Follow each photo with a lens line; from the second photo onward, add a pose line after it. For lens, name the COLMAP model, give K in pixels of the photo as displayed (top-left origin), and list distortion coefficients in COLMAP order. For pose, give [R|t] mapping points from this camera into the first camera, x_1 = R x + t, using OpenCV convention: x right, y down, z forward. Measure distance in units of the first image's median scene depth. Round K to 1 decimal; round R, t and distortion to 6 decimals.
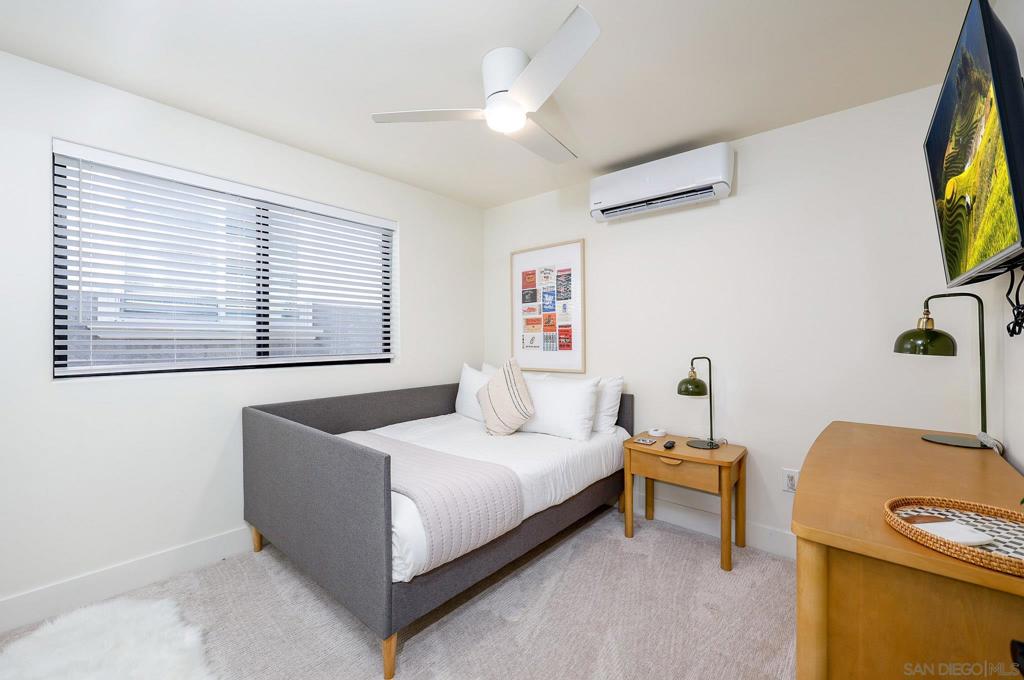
lens RADIAL K [[412.7, 0, 514.7], [0, 412.7, 342.6], [0, 0, 1]] dist [-0.000656, -0.000153]
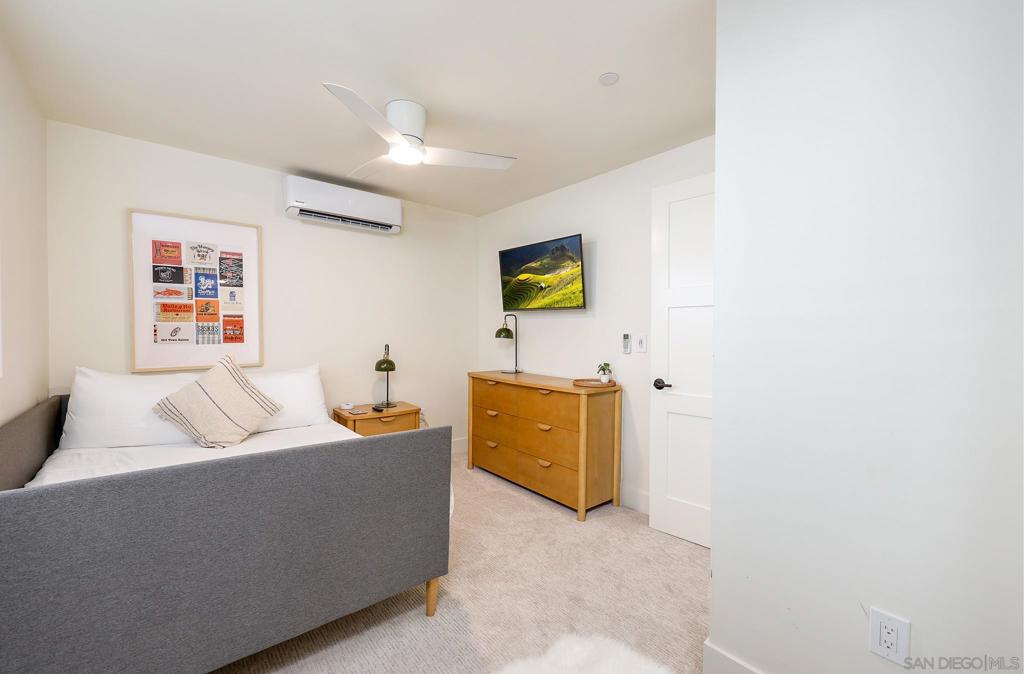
lens RADIAL K [[399.5, 0, 511.6], [0, 399.5, 336.5], [0, 0, 1]] dist [-0.001105, -0.000004]
pose [[0.171812, -0.010921, 0.985069, -0.611925], [0.002877, 0.999940, 0.010584, -0.003098], [-0.985126, 0.001016, 0.171833, 0.249770]]
